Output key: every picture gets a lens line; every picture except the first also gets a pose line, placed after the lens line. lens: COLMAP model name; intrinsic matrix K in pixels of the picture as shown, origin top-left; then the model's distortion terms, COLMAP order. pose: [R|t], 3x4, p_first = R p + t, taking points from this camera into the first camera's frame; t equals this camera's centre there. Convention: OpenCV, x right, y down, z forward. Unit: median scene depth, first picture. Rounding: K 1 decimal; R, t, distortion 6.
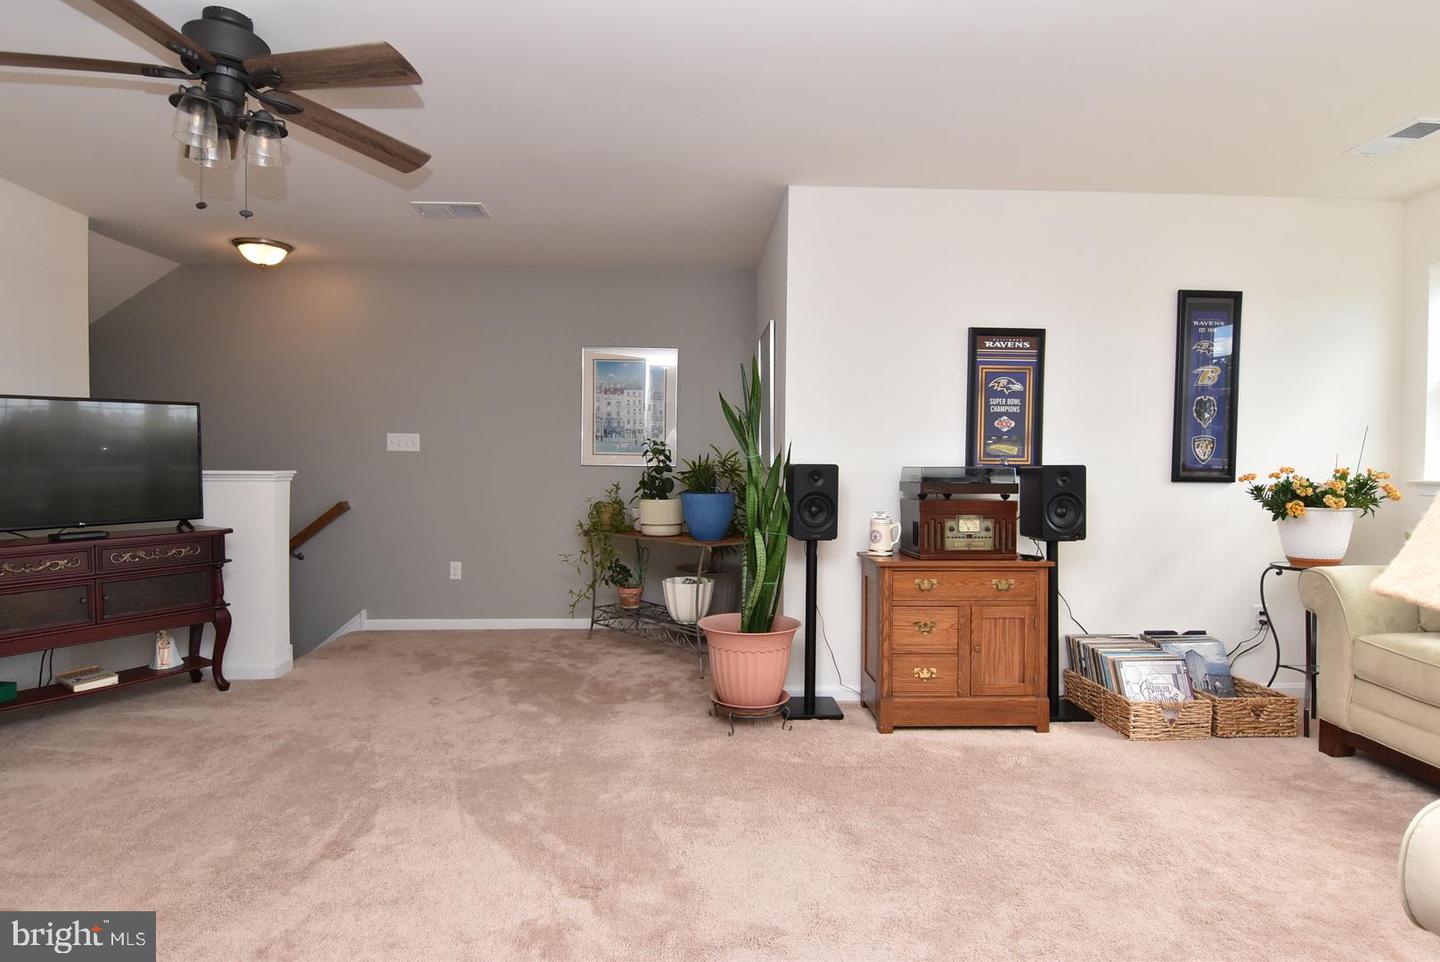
lens RADIAL K [[766.1, 0, 722.4], [0, 766.1, 480.1], [0, 0, 1]] dist [0.009244, -0.020395]
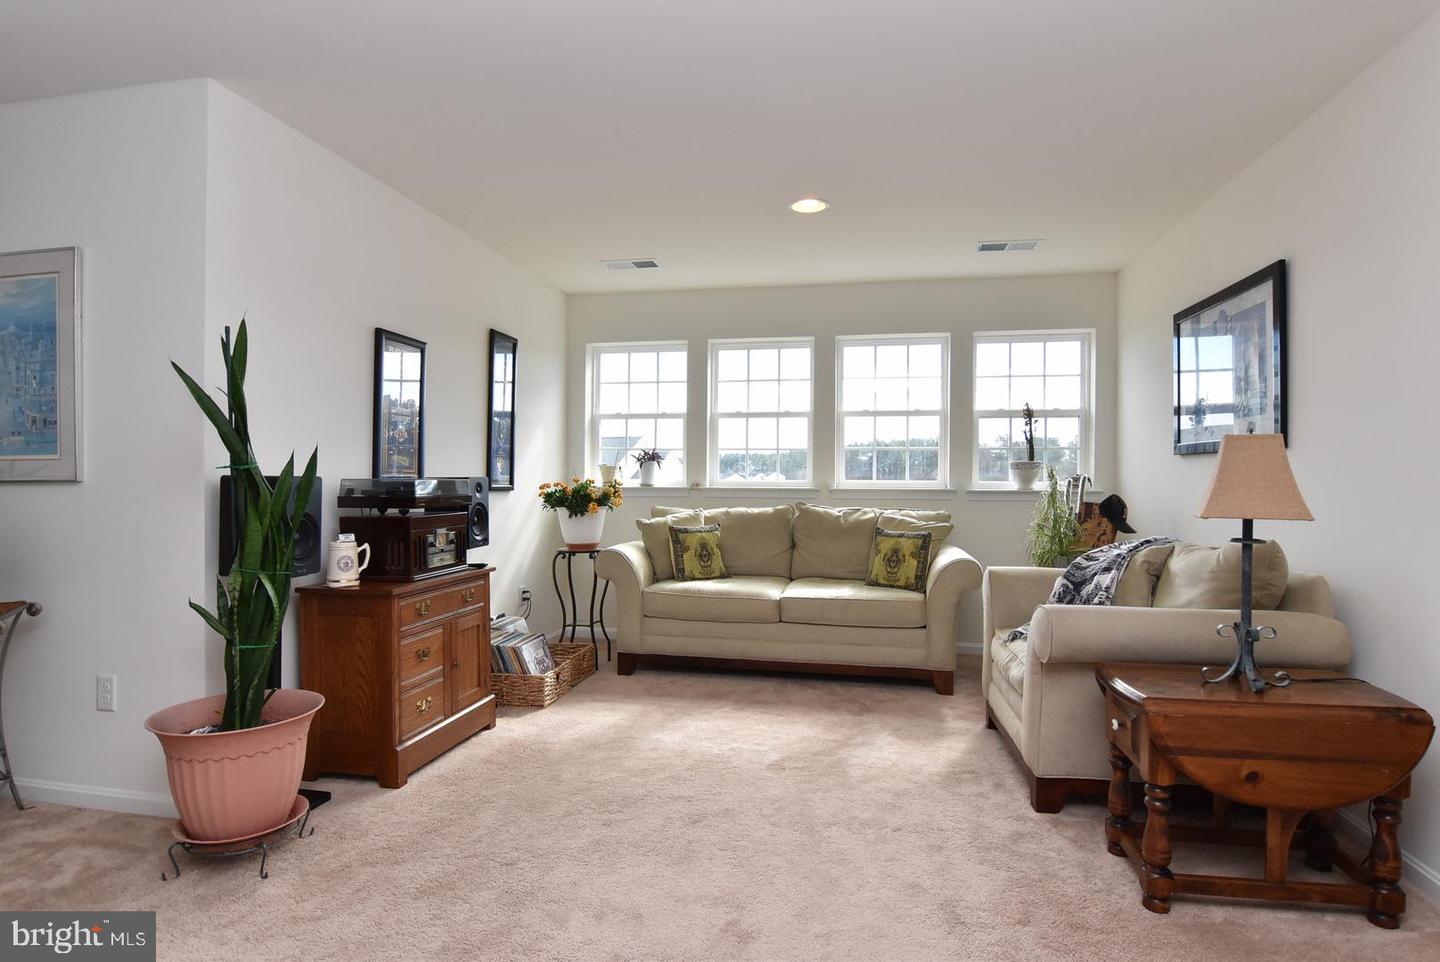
lens RADIAL K [[766.1, 0, 722.4], [0, 766.1, 480.1], [0, 0, 1]] dist [0.009244, -0.020395]
pose [[0.225105, -0.003996, 0.974326, -0.539761], [0.020556, 0.999788, -0.000649, -0.007710], [-0.974118, 0.020174, 0.225140, 0.437515]]
